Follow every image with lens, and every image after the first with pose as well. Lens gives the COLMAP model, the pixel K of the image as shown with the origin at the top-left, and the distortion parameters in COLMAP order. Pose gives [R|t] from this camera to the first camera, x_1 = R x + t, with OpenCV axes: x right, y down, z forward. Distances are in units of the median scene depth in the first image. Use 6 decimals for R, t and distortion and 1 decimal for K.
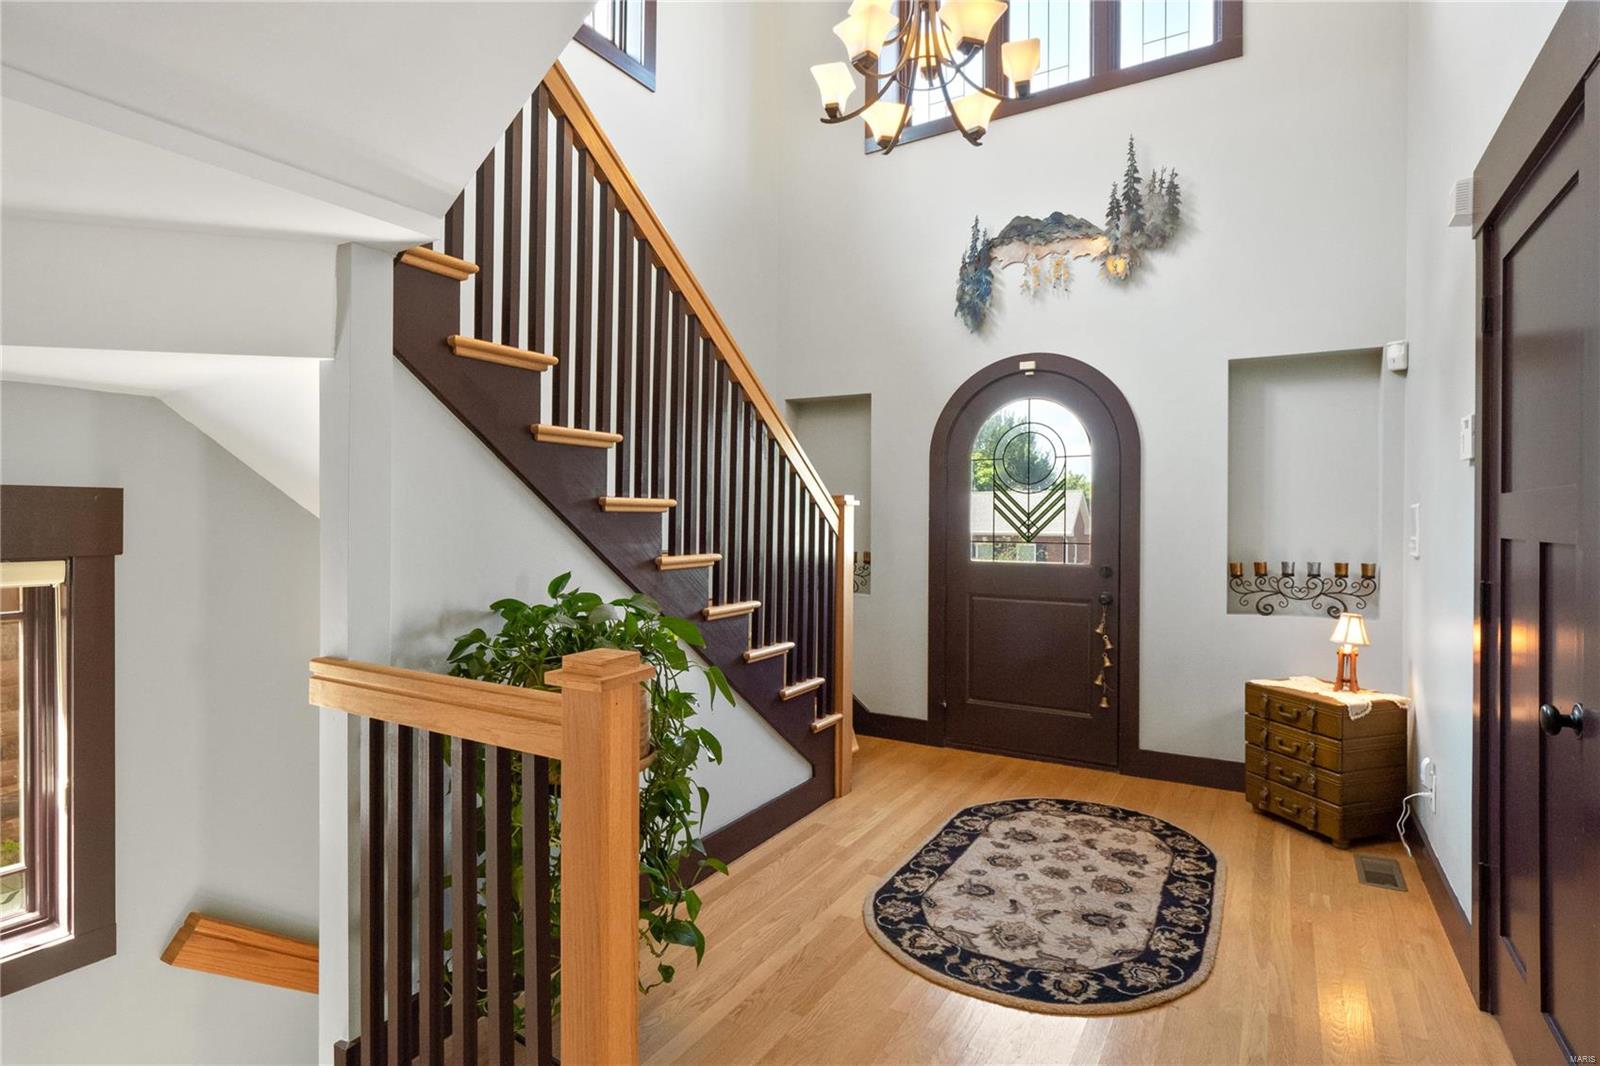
lens RADIAL K [[815.0, 0, 800.4], [0, 815.0, 530.4], [0, 0, 1]] dist [-0.002646, -0.002312]
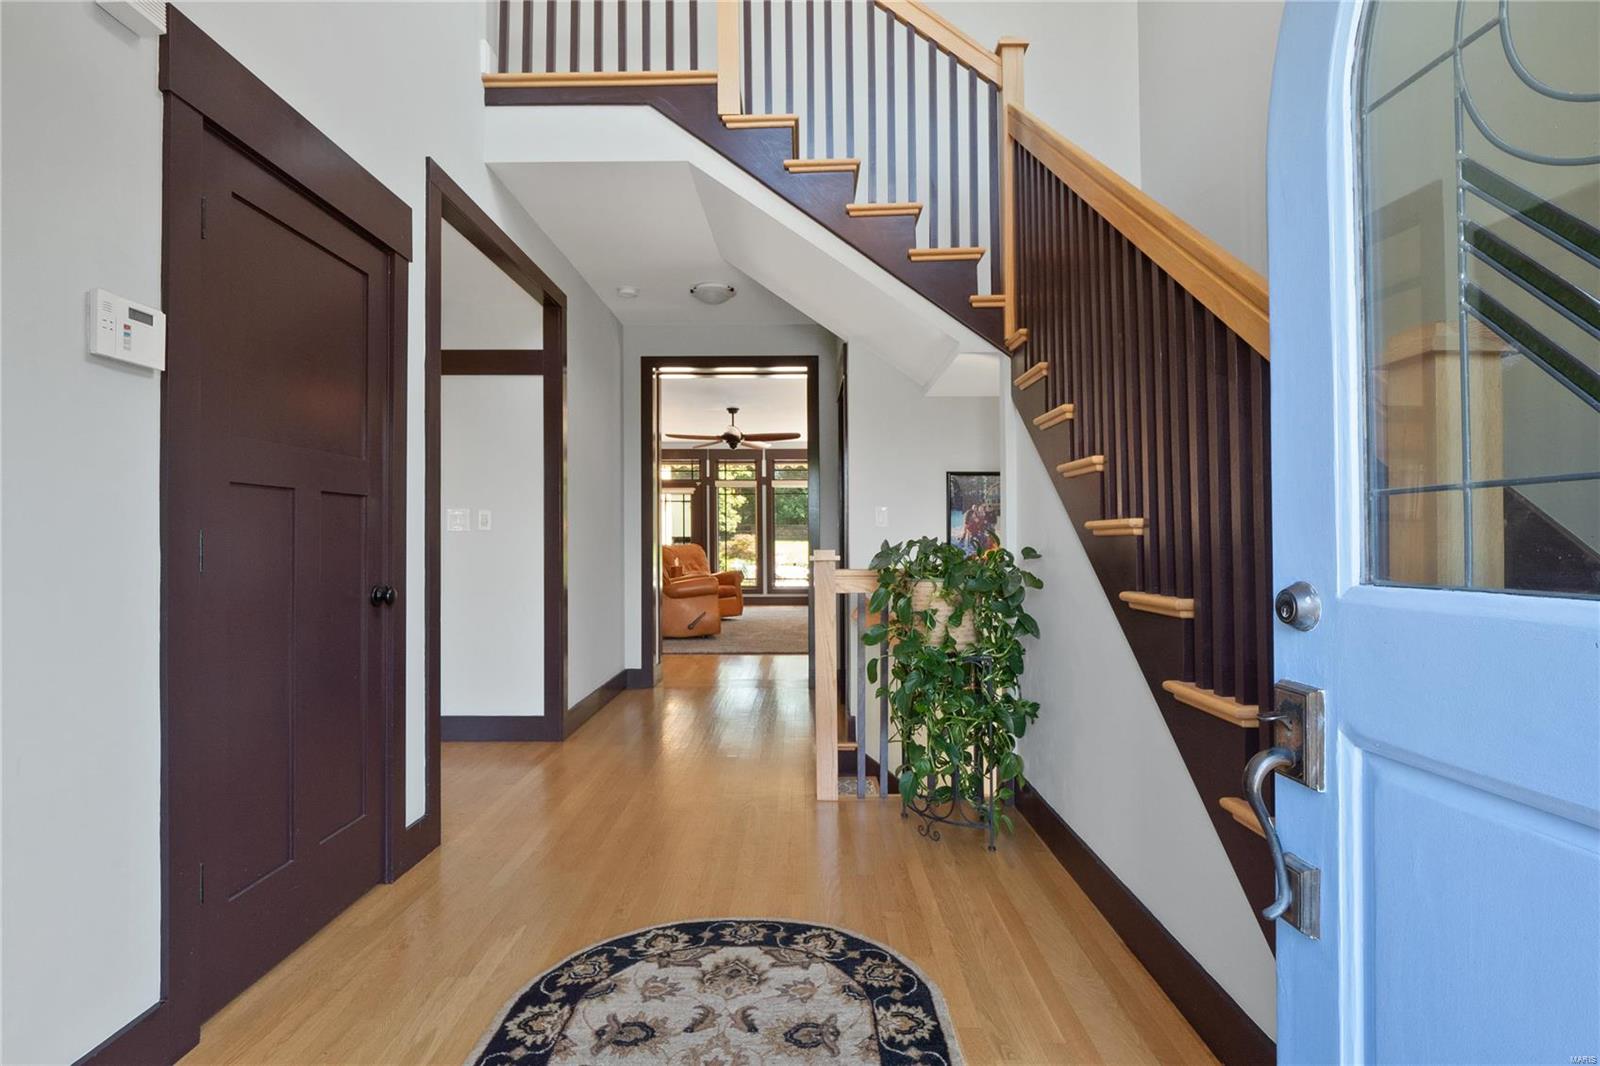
lens RADIAL K [[815.0, 0, 800.4], [0, 815.0, 530.4], [0, 0, 1]] dist [-0.002646, -0.002312]
pose [[-0.862746, -0.008326, -0.505570, 0.635623], [-0.008473, 0.999962, -0.002008, 0.048640], [0.505567, 0.002552, -0.862784, 1.780886]]
